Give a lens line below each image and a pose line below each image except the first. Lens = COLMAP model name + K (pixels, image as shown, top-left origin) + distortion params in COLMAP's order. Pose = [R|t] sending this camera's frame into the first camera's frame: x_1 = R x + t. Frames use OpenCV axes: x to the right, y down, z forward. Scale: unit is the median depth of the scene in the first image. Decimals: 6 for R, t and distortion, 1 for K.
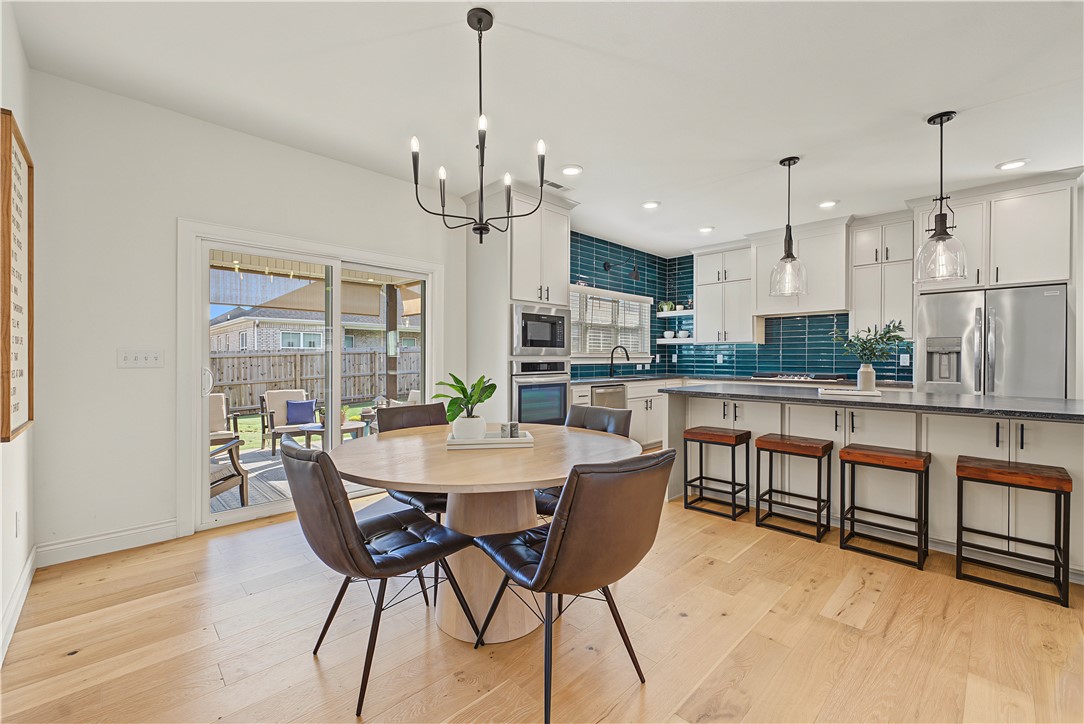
lens RADIAL K [[446.1, 0, 542.0], [0, 446.1, 362.0], [0, 0, 1]] dist [-0.000803, 0.000266]
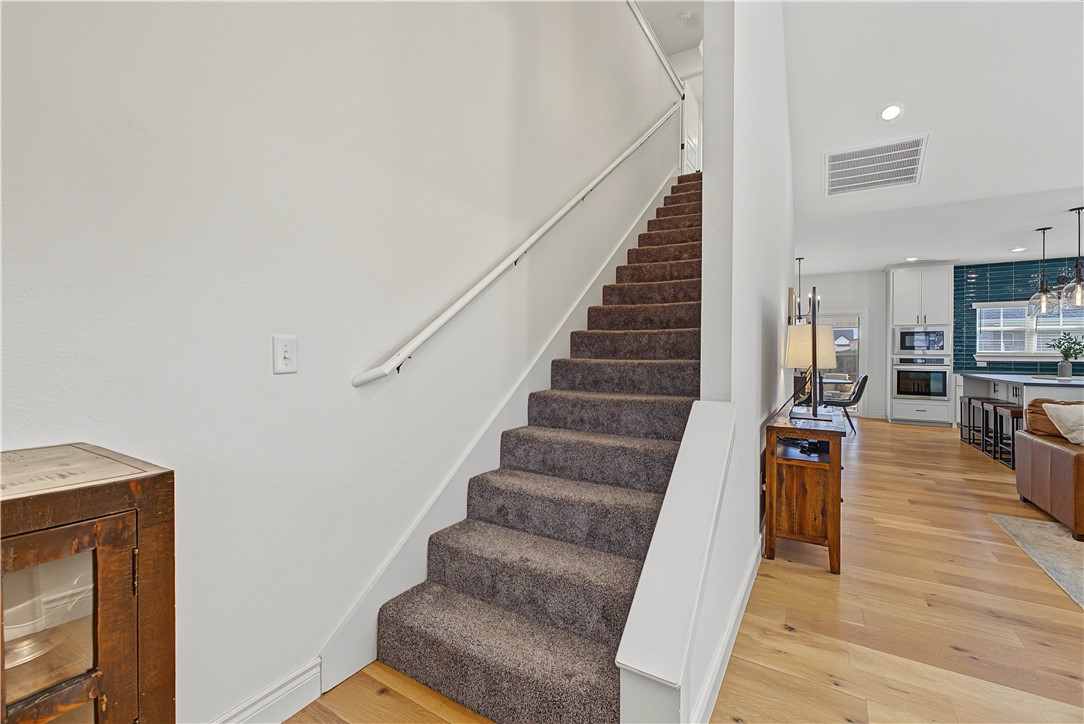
lens RADIAL K [[452.3, 0, 542.9], [0, 452.3, 352.2], [0, 0, 1]] dist [-0.000518, 0.000349]
pose [[0.239440, -0.004119, -0.970902, 1.068005], [-0.014867, 0.999858, -0.007908, 0.009391], [0.970797, 0.016327, 0.239345, -0.677979]]
